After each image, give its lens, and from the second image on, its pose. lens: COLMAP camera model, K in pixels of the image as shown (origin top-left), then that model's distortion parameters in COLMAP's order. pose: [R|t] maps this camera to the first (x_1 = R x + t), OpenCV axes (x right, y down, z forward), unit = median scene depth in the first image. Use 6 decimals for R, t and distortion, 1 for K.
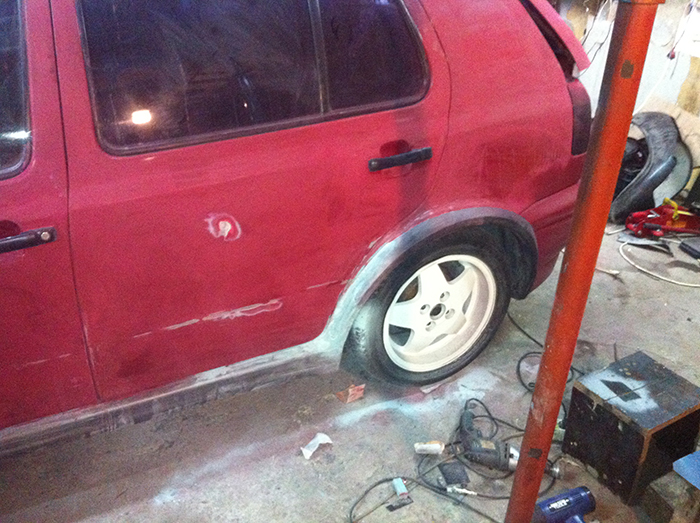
lens RADIAL K [[687.6, 0, 350.0], [0, 687.6, 261.5], [0, 0, 1]] dist [0.129032, -0.473193]
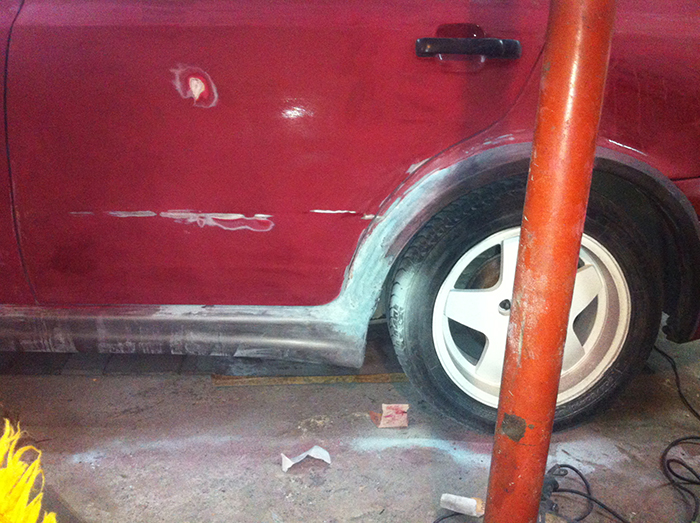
lens RADIAL K [[687.6, 0, 350.0], [0, 687.6, 261.5], [0, 0, 1]] dist [0.129032, -0.473193]
pose [[0.909749, 0.122444, -0.396693, 0.259827], [-0.213291, 0.957622, -0.193566, 0.213356], [0.356181, 0.260707, 0.897311, 0.358700]]
